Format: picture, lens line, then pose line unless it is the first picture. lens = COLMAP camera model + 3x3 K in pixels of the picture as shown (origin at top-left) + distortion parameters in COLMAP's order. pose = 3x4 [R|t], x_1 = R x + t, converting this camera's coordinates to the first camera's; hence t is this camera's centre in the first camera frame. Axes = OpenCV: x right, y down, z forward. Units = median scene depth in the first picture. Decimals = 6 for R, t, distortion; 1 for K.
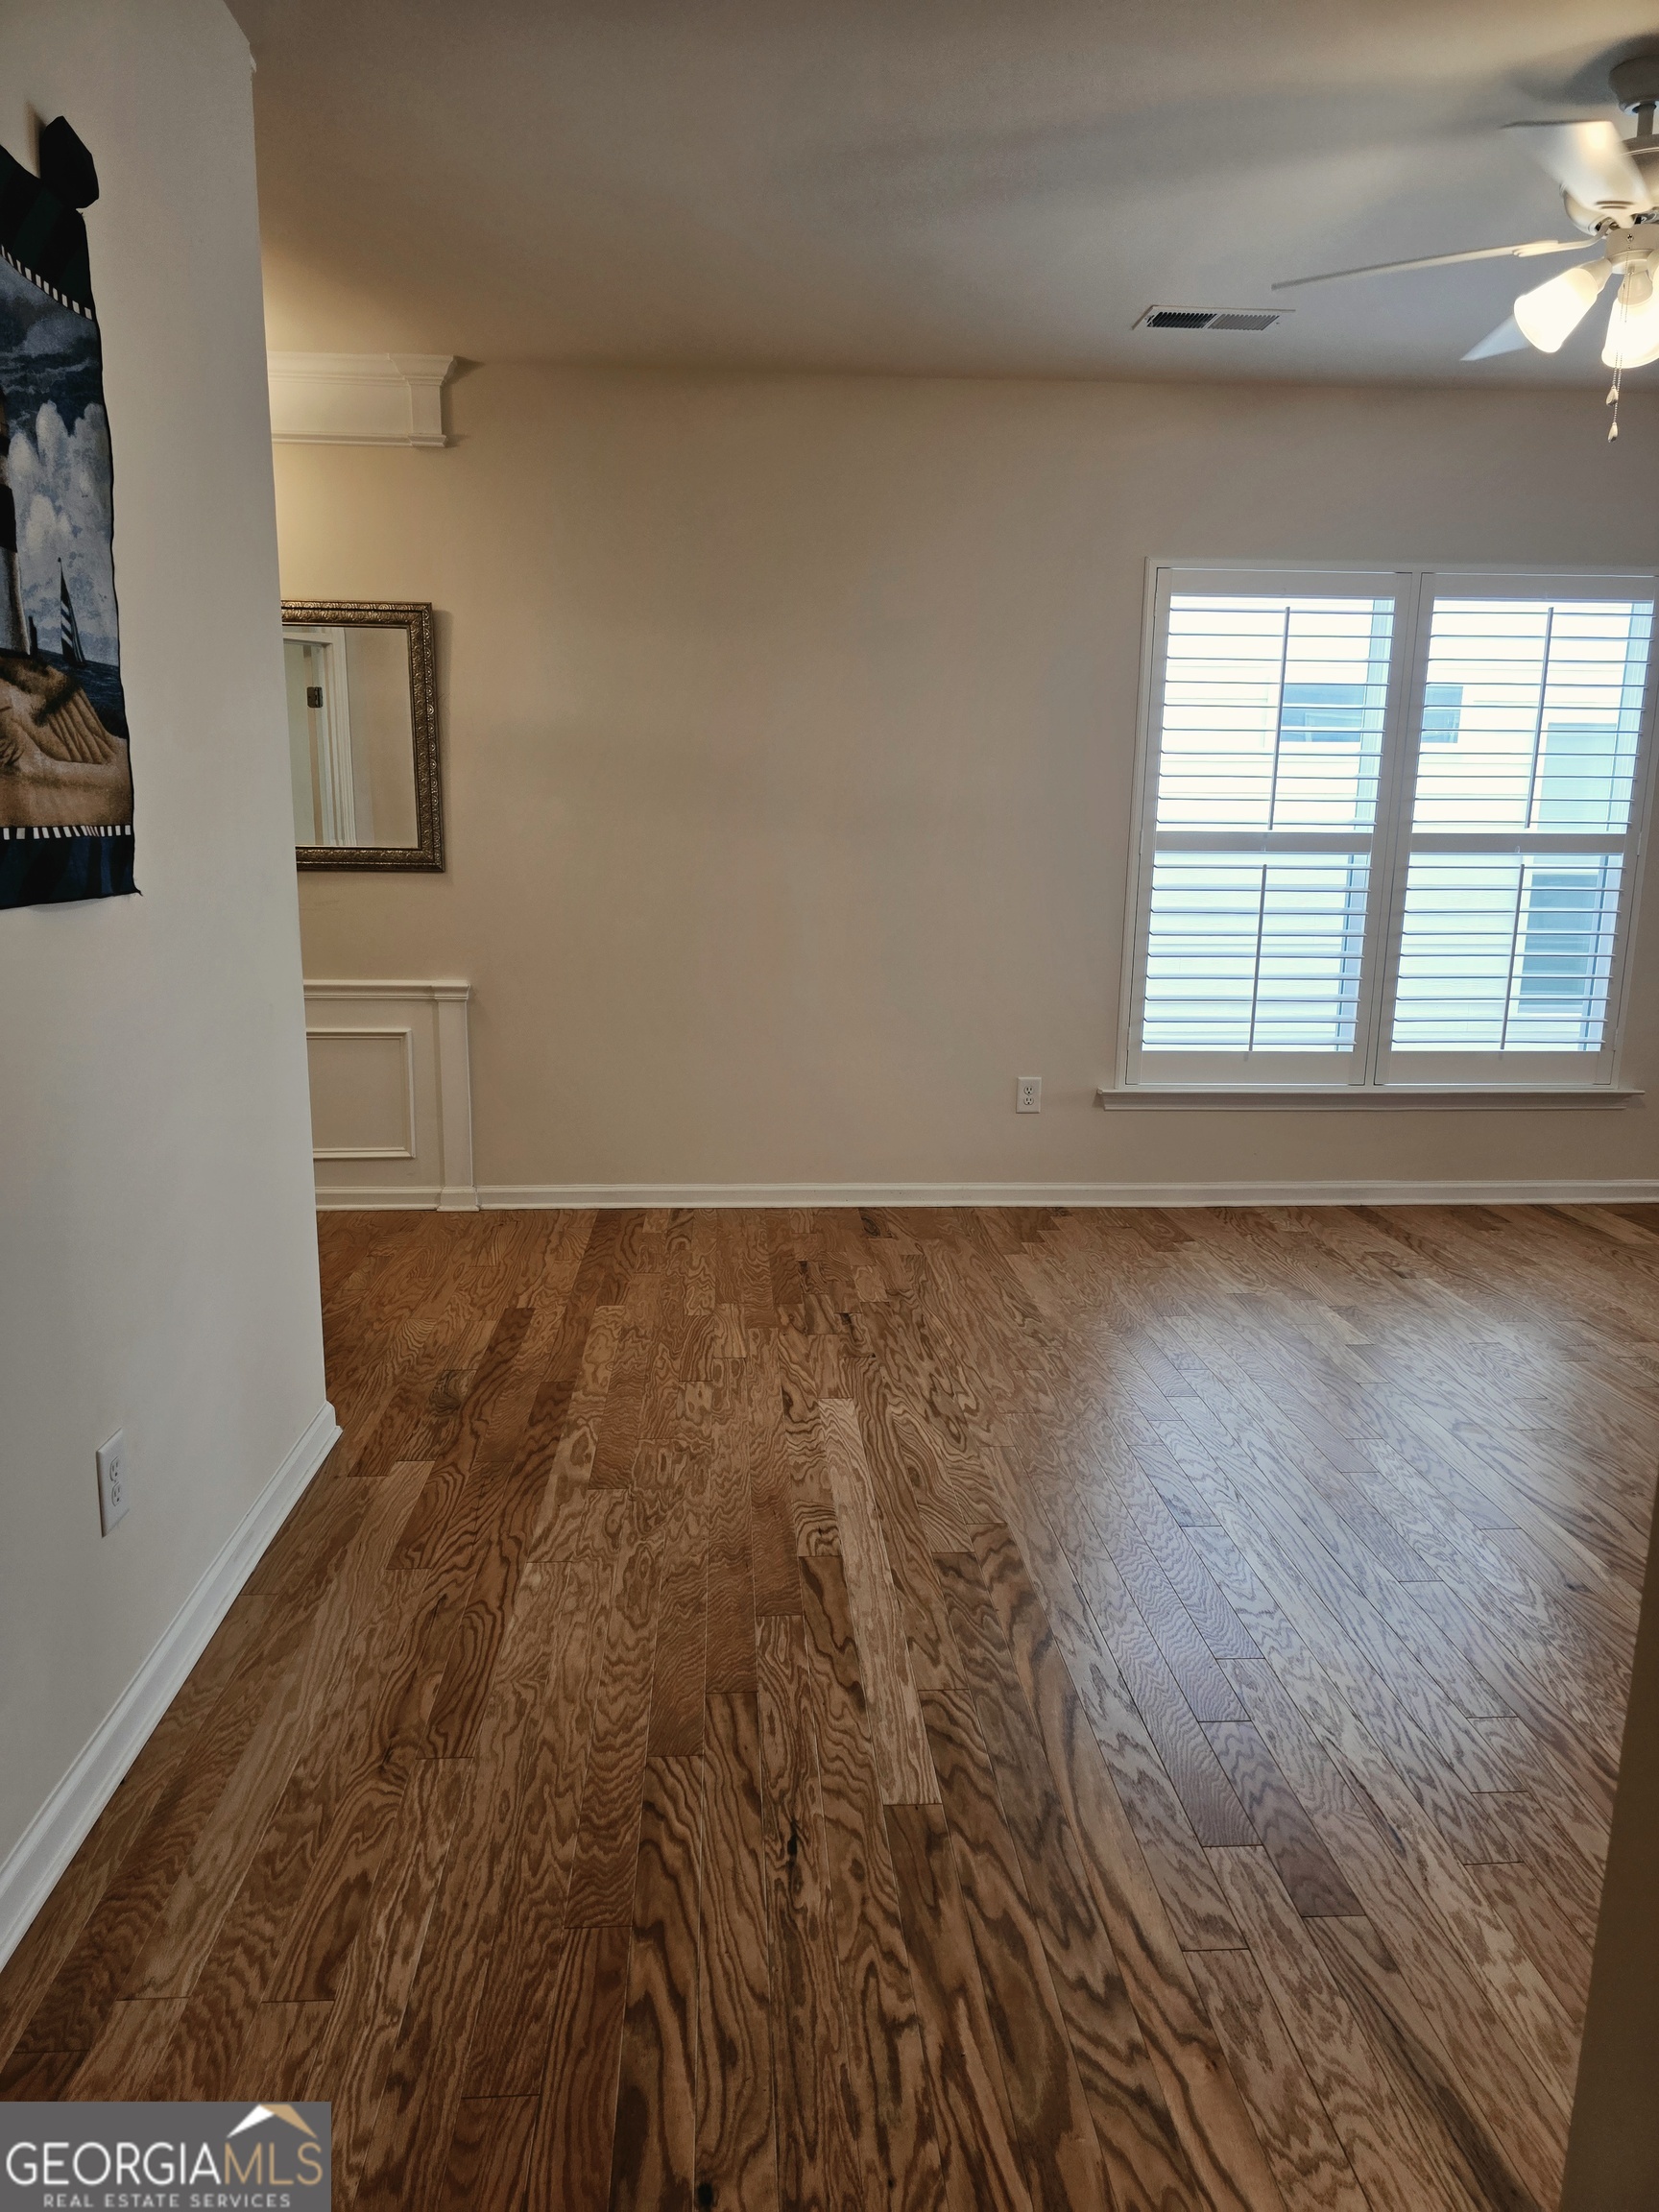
lens RADIAL K [[1492.1, 0, 810.4], [0, 1492.1, 1114.7], [0, 0, 1]] dist [0.055006, -0.051455]
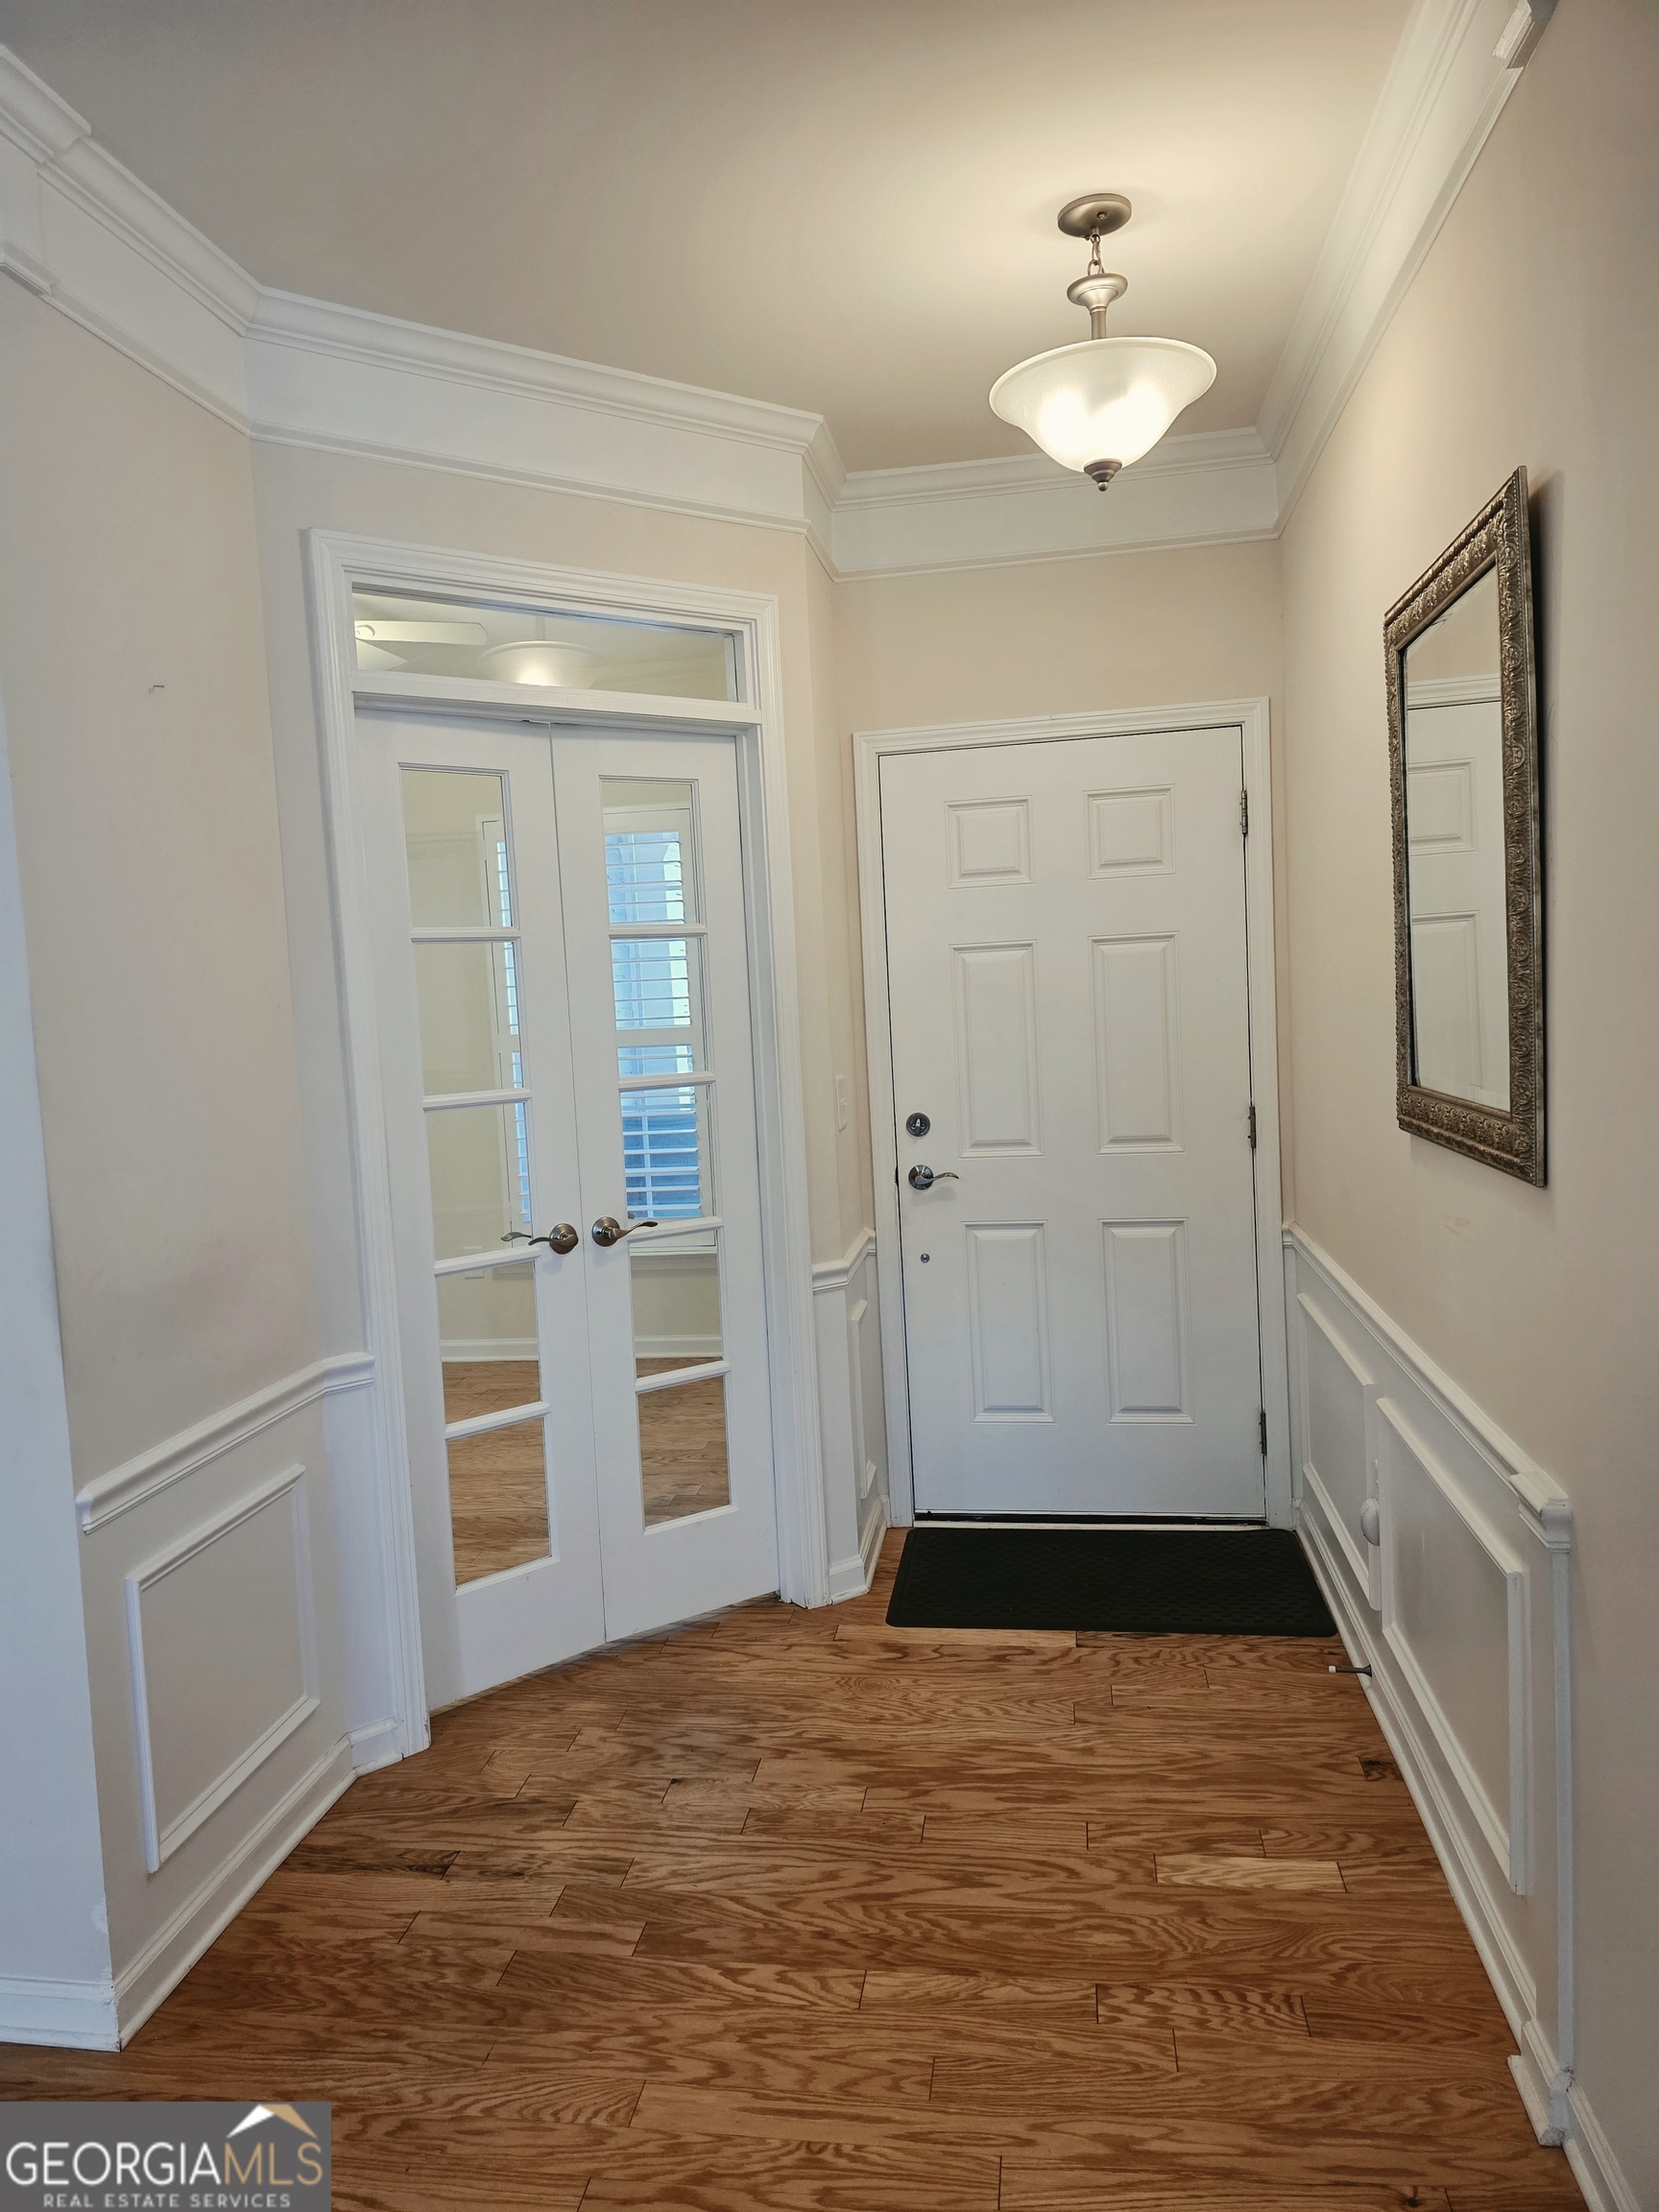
lens RADIAL K [[1492.1, 0, 824.4], [0, 1492.1, 1059.0], [0, 0, 1]] dist [0.055006, -0.051455]
pose [[-0.205924, 0.040791, -0.977718, 0.153814], [-0.142356, 0.987253, 0.071172, -0.193628], [0.968158, 0.153840, -0.197492, 0.901347]]
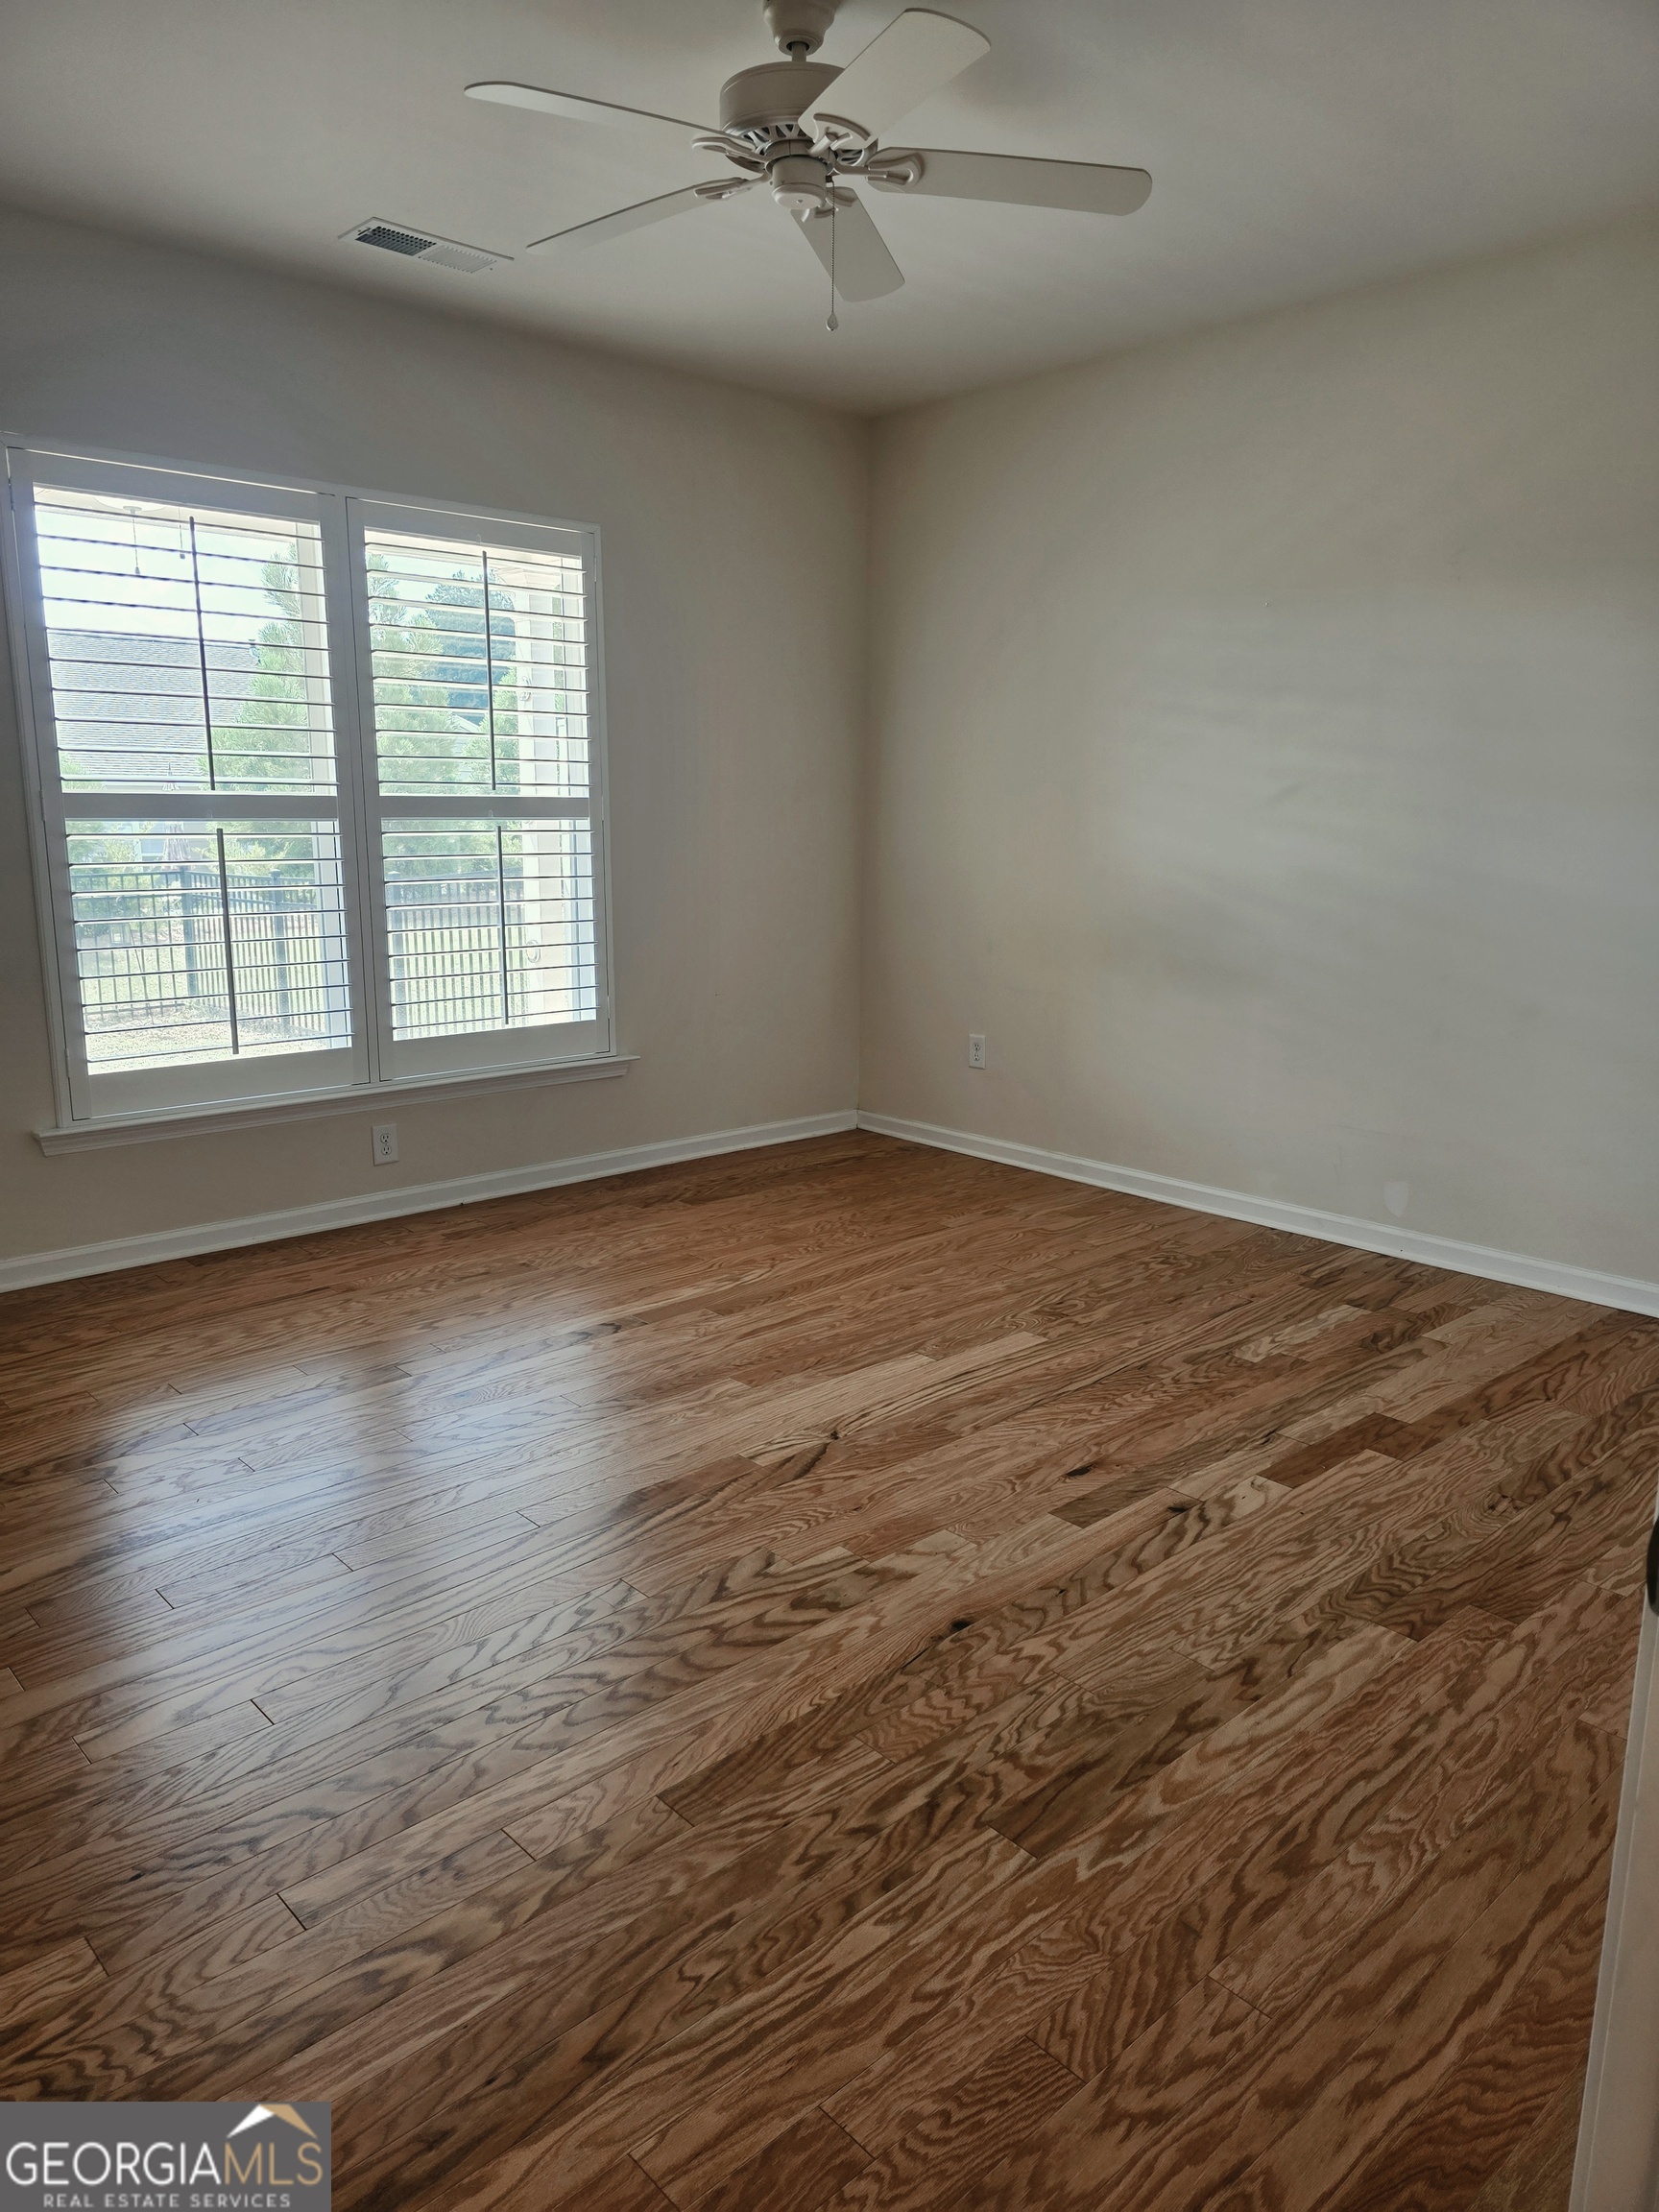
lens RADIAL K [[1492.1, 0, 840.7], [0, 1492.1, 1106.4], [0, 0, 1]] dist [0.055006, -0.051455]
pose [[0.769262, -0.136968, 0.624080, 0.032404], [0.124354, 0.990170, 0.064031, -0.029681], [-0.626715, 0.028350, 0.778733, 0.151529]]
